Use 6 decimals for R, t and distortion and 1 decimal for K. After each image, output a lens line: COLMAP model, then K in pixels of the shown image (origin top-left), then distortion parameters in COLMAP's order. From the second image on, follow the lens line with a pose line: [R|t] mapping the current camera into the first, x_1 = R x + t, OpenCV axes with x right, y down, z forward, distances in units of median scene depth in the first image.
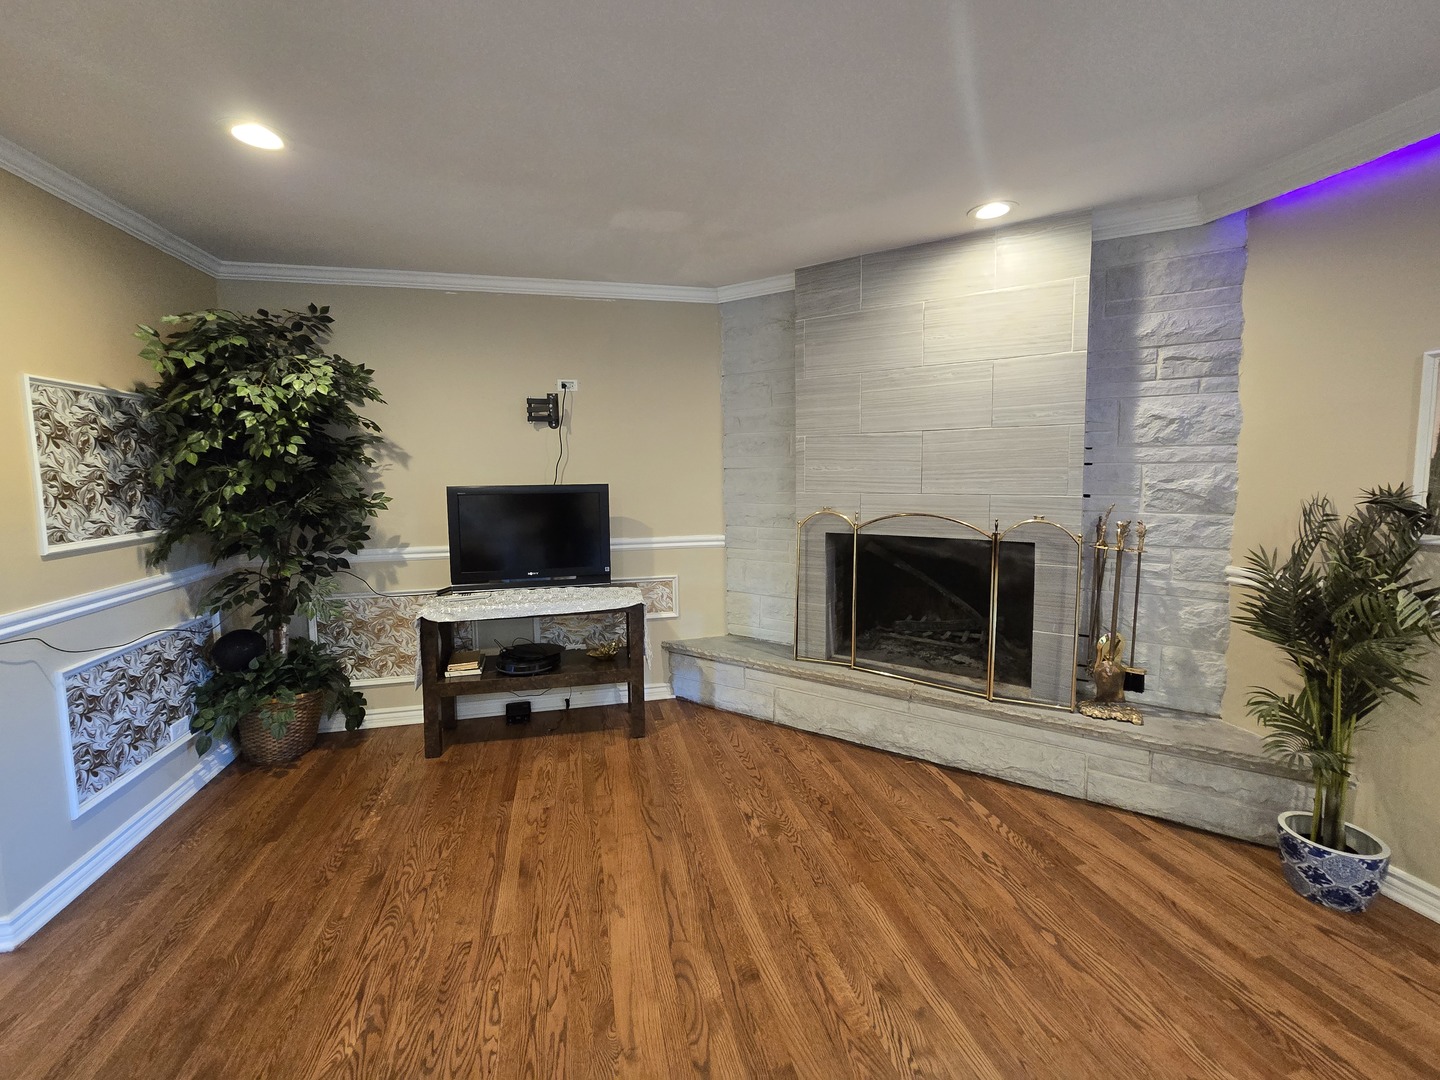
lens RADIAL K [[588.9, 0, 709.0], [0, 588.9, 517.9], [0, 0, 1]] dist [-0.006501, -0.000563]
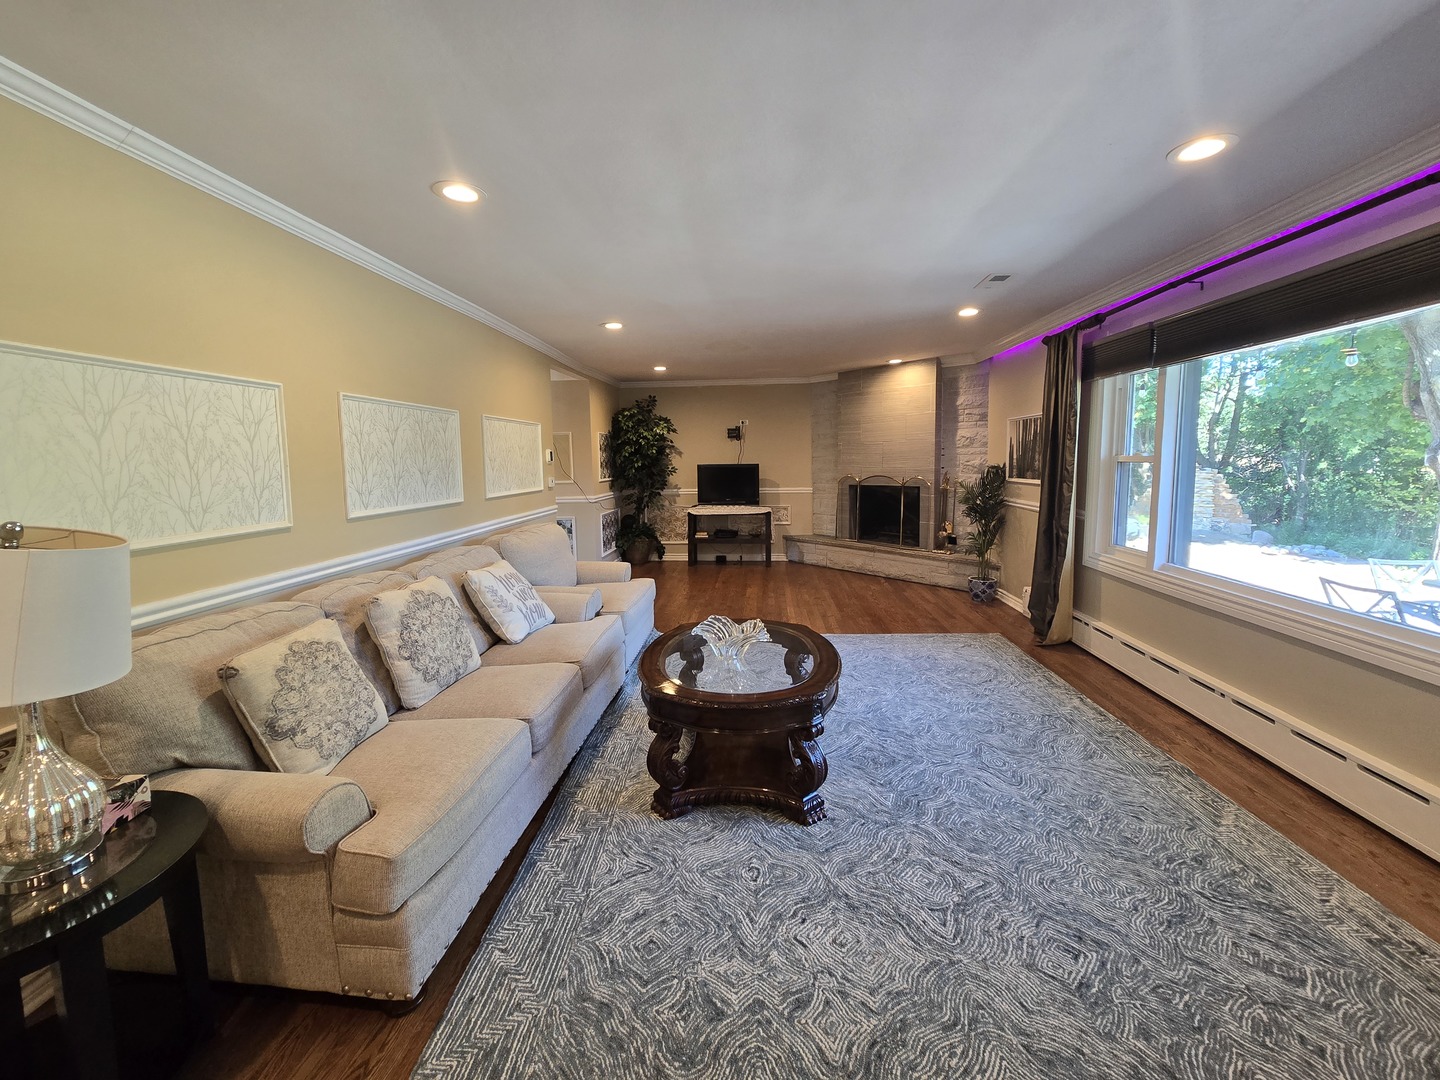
lens RADIAL K [[588.9, 0, 706.6], [0, 588.9, 516.6], [0, 0, 1]] dist [-0.006501, -0.000563]
pose [[0.945653, 0.029160, -0.323868, 0.425377], [-0.023974, 0.999513, 0.019991, 0.118870], [0.324294, -0.011140, 0.945891, -1.395771]]
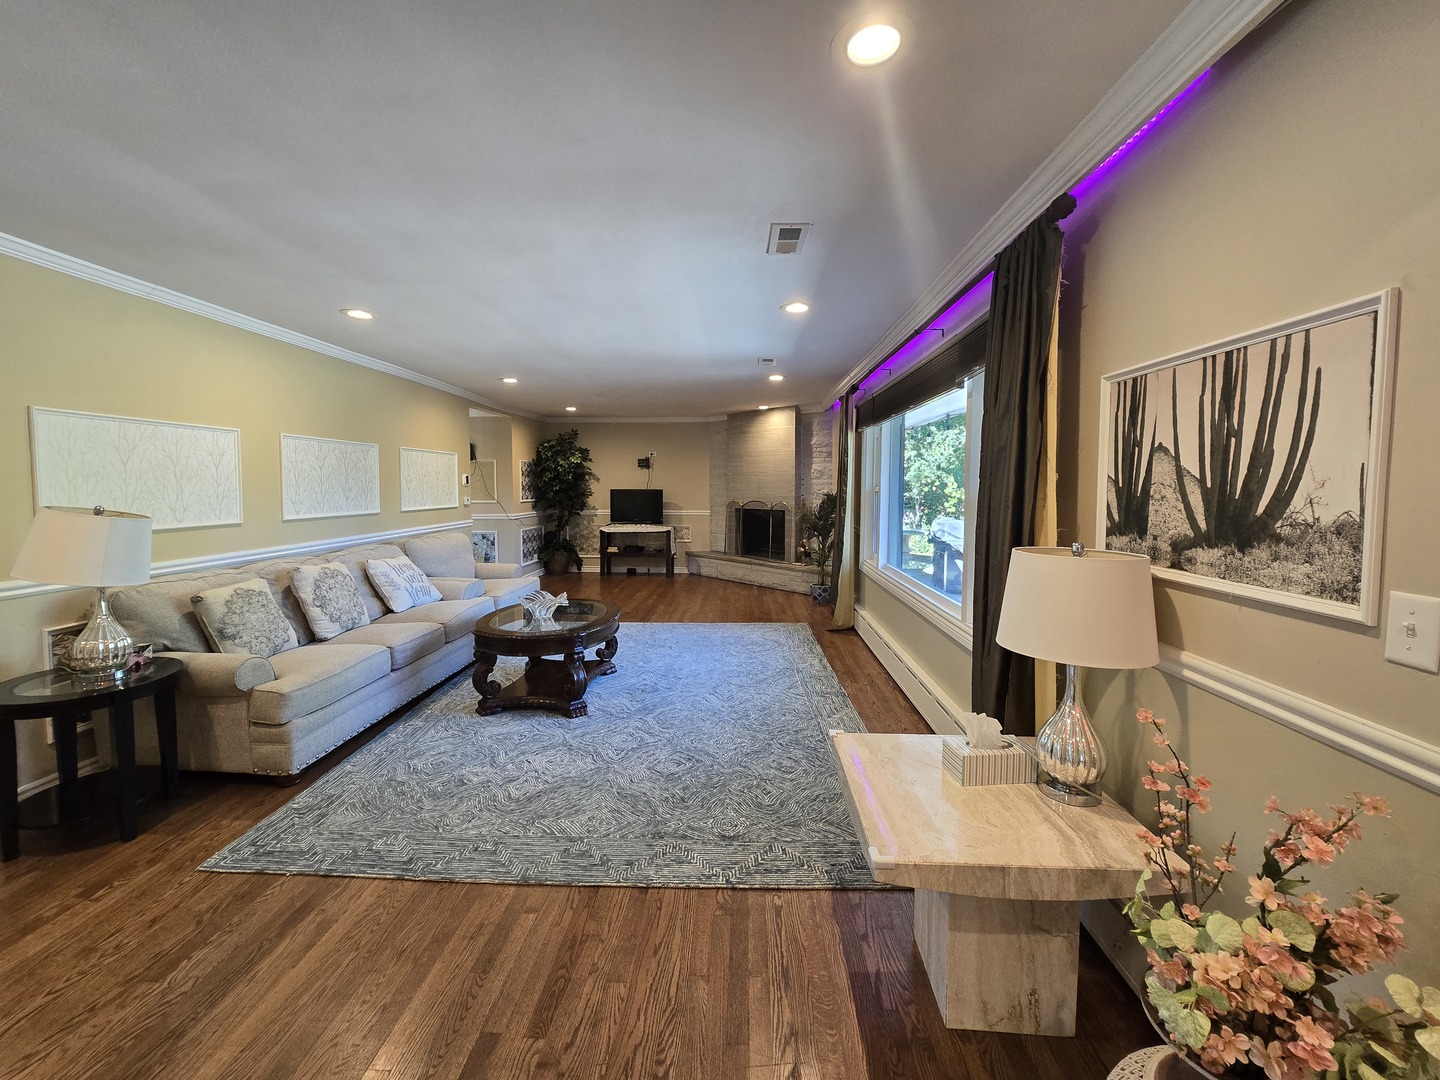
lens RADIAL K [[588.9, 0, 708.4], [0, 588.9, 516.4], [0, 0, 1]] dist [-0.006501, -0.000563]
pose [[0.957970, 0.029429, -0.285355, 0.872033], [-0.038601, 0.998901, -0.026570, 0.142345], [0.284260, 0.036468, 0.958053, -1.690806]]
